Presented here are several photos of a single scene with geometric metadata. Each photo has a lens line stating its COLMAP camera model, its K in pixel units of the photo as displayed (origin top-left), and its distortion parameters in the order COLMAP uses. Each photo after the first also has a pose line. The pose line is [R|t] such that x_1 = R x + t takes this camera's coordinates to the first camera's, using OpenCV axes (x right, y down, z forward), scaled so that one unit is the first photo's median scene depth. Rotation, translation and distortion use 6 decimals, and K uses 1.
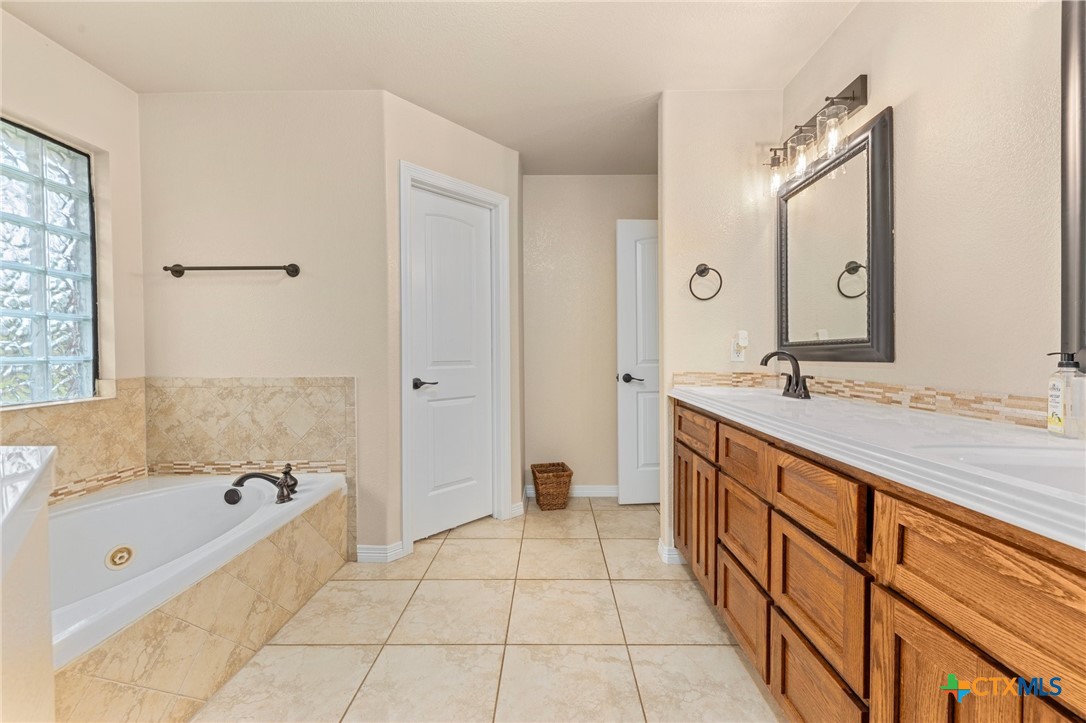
lens RADIAL K [[408.9, 0, 551.7], [0, 408.9, 359.3], [0, 0, 1]] dist [0.013849, -0.007311]
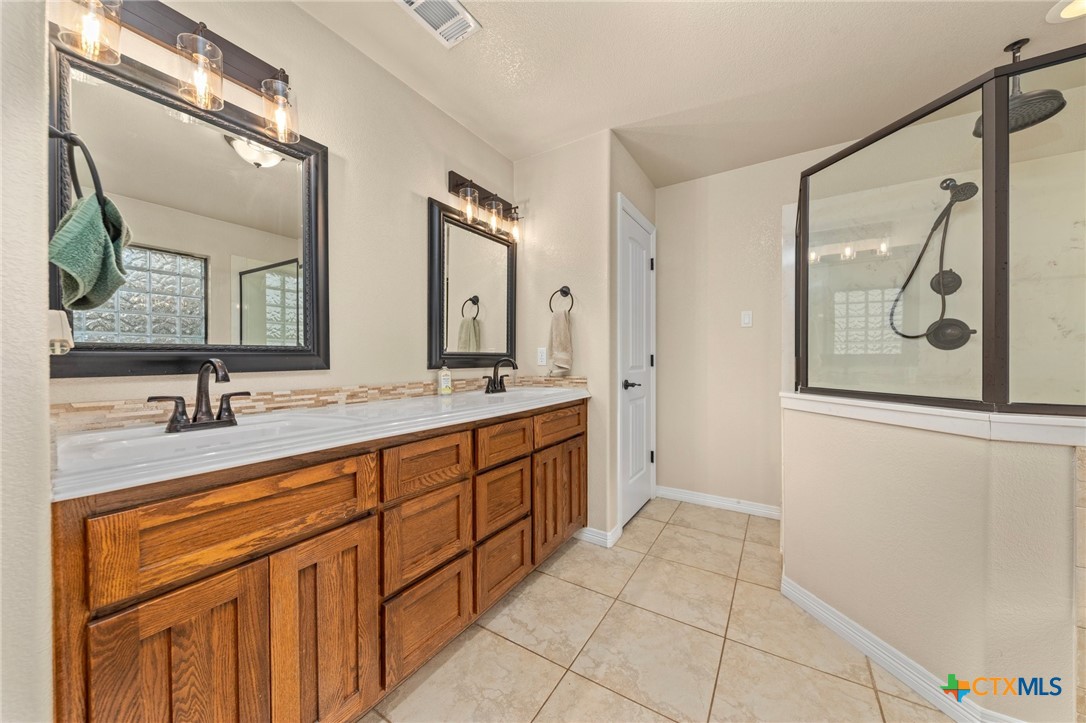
lens RADIAL K [[373.8, 0, 549.4], [0, 373.8, 359.7], [0, 0, 1]] dist [0.015705, -0.006234]
pose [[-0.849465, 0.007288, 0.527594, -0.203539], [0.015442, 0.999820, 0.011052, -0.017110], [-0.527419, 0.017536, -0.849425, 1.210370]]
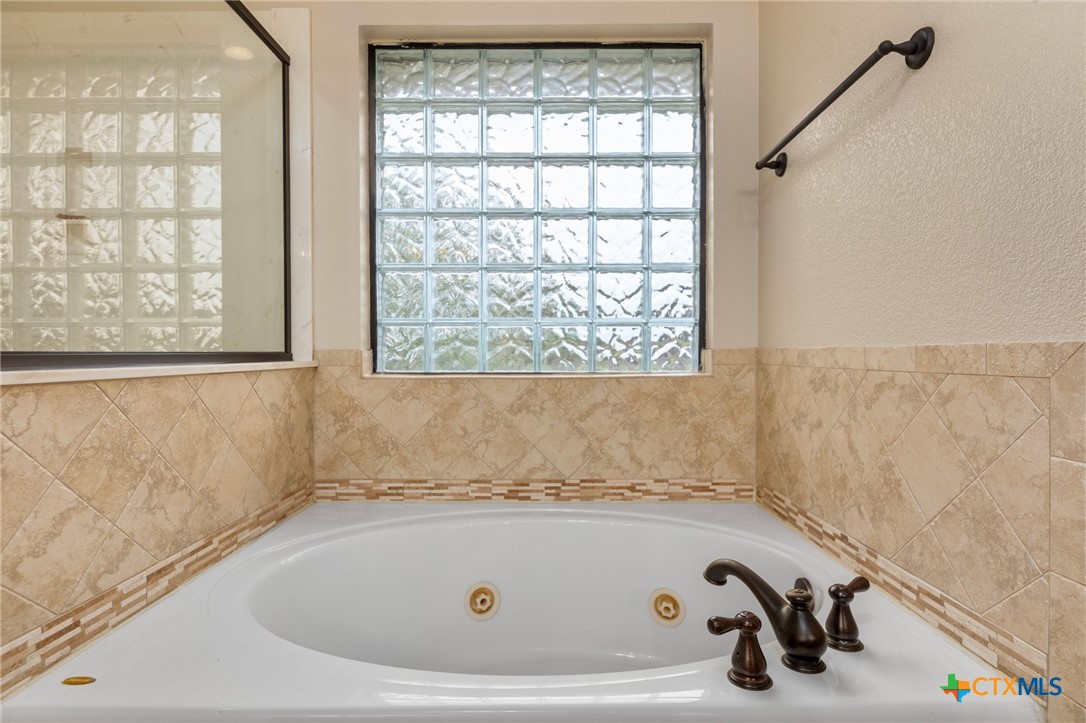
lens RADIAL K [[522.8, 0, 546.7], [0, 522.8, 358.4], [0, 0, 1]] dist [0.018562, -0.001034]
pose [[-0.010540, 0.013453, -0.999854, -0.186062], [-0.012071, 0.999835, 0.013580, 0.060960], [0.999872, 0.012212, -0.010376, 0.798447]]
